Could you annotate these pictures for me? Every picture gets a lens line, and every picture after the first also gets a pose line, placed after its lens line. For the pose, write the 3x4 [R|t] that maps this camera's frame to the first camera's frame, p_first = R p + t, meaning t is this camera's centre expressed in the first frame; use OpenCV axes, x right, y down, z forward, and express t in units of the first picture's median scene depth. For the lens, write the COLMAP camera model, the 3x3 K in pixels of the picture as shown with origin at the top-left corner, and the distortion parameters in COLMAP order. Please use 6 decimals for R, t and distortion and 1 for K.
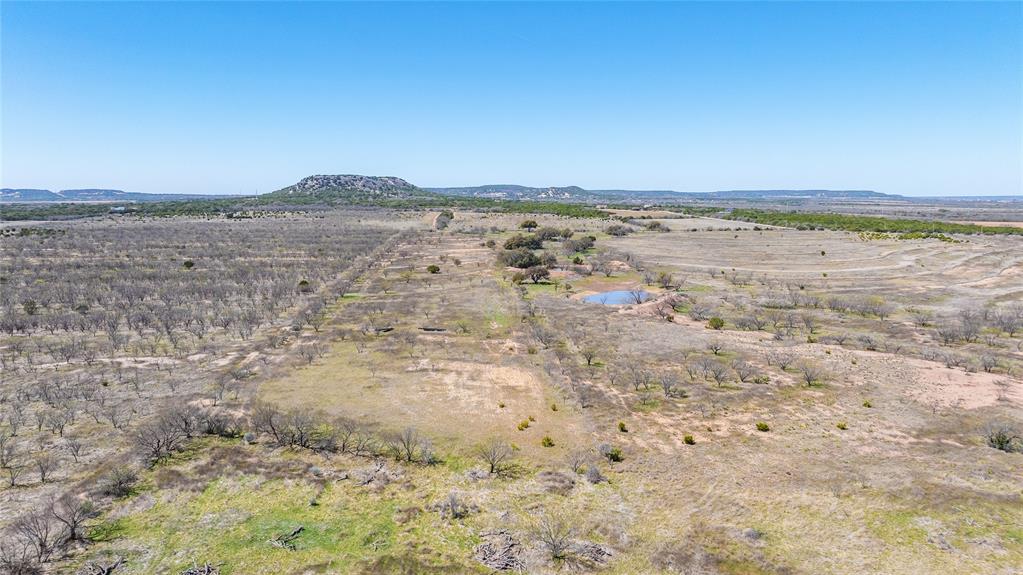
lens RADIAL K [[719.0, 0, 511.5], [0, 719.0, 287.5], [0, 0, 1]] dist [-0.016393, -0.001681]
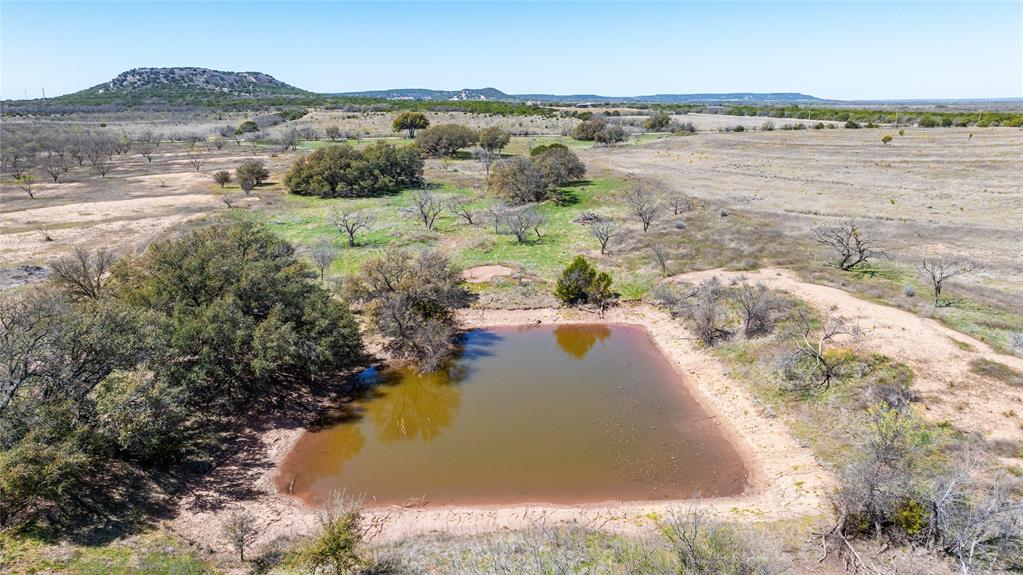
lens RADIAL K [[719.0, 0, 511.5], [0, 719.0, 287.5], [0, 0, 1]] dist [-0.016393, -0.001681]
pose [[0.993186, -0.039108, 0.109780, 0.029644], [0.025491, 0.992102, 0.122813, -0.031202], [-0.113716, -0.119178, 0.986339, 0.445609]]
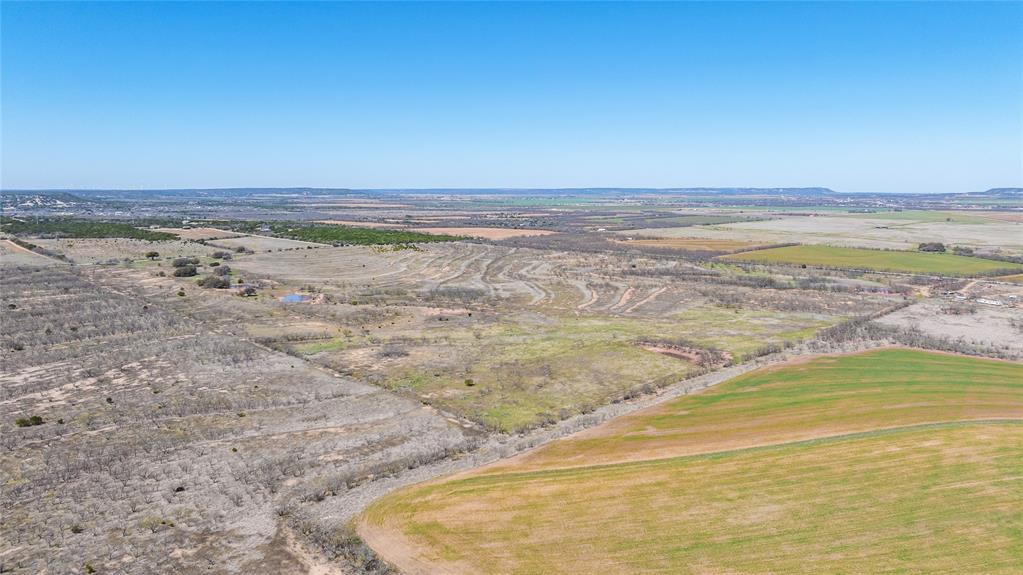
lens RADIAL K [[719.0, 0, 511.5], [0, 719.0, 287.5], [0, 0, 1]] dist [-0.016393, -0.001681]
pose [[0.771571, -0.095884, 0.628876, -0.267605], [0.089399, 0.995108, 0.042038, -0.019960], [-0.629830, 0.023785, 0.776369, -0.416713]]
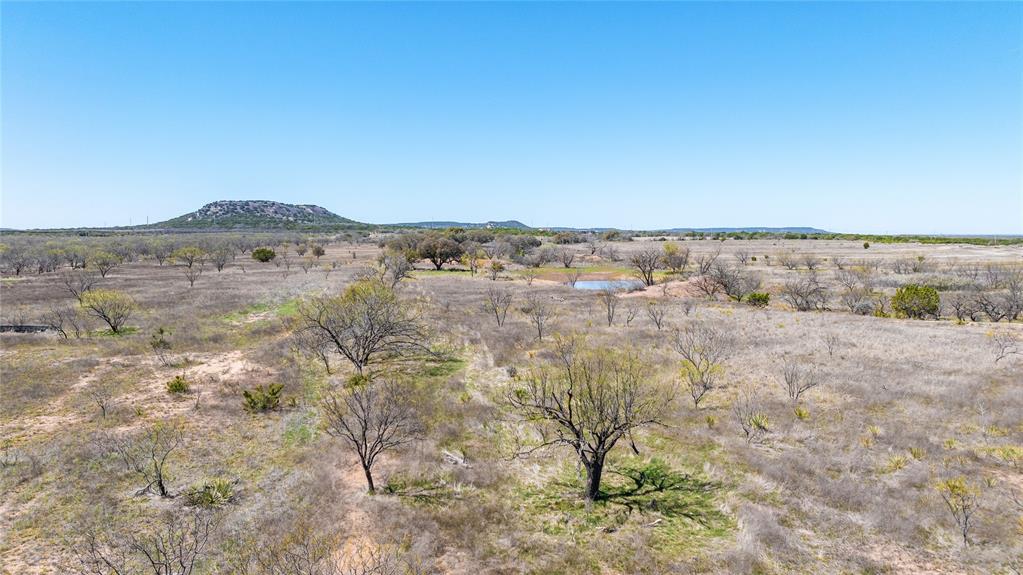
lens RADIAL K [[729.9, 0, 511.5], [0, 729.9, 287.5], [0, 0, 1]] dist [-0.011556, -0.002759]
pose [[0.996569, -0.010752, 0.082068, 0.017597], [0.015654, 0.998116, -0.059320, 0.016604], [-0.081276, 0.060401, 0.994860, 0.185253]]
